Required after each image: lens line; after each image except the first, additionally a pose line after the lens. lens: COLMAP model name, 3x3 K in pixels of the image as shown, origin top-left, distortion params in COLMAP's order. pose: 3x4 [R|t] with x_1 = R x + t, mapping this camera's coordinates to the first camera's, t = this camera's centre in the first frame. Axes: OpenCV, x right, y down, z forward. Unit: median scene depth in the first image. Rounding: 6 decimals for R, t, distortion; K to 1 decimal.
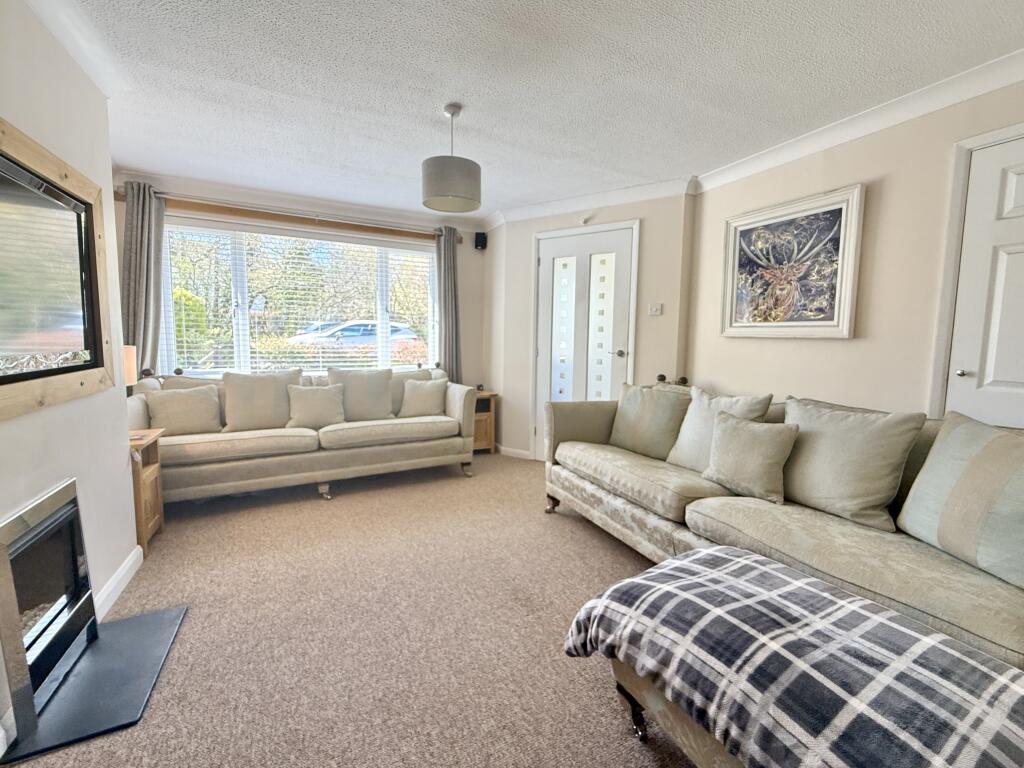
lens RADIAL K [[408.0, 0, 508.3], [0, 408.0, 384.1], [0, 0, 1]] dist [-0.000306, -0.000150]
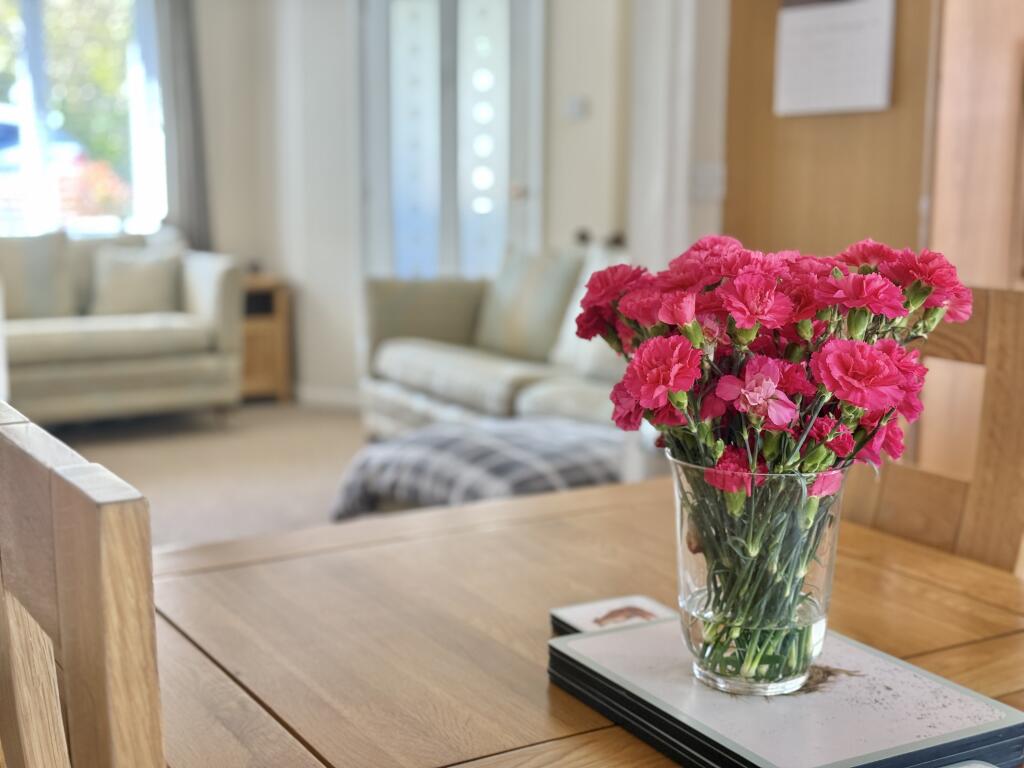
lens RADIAL K [[1430.4, 0, 512.0], [0, 1430.4, 384.0], [0, 0, 1]] dist [0.023284, 0.015162]
pose [[0.996470, -0.019107, 0.081741, 0.105563], [0.015332, 0.998798, 0.046565, 0.080503], [-0.082532, -0.045147, 0.995565, -0.797458]]
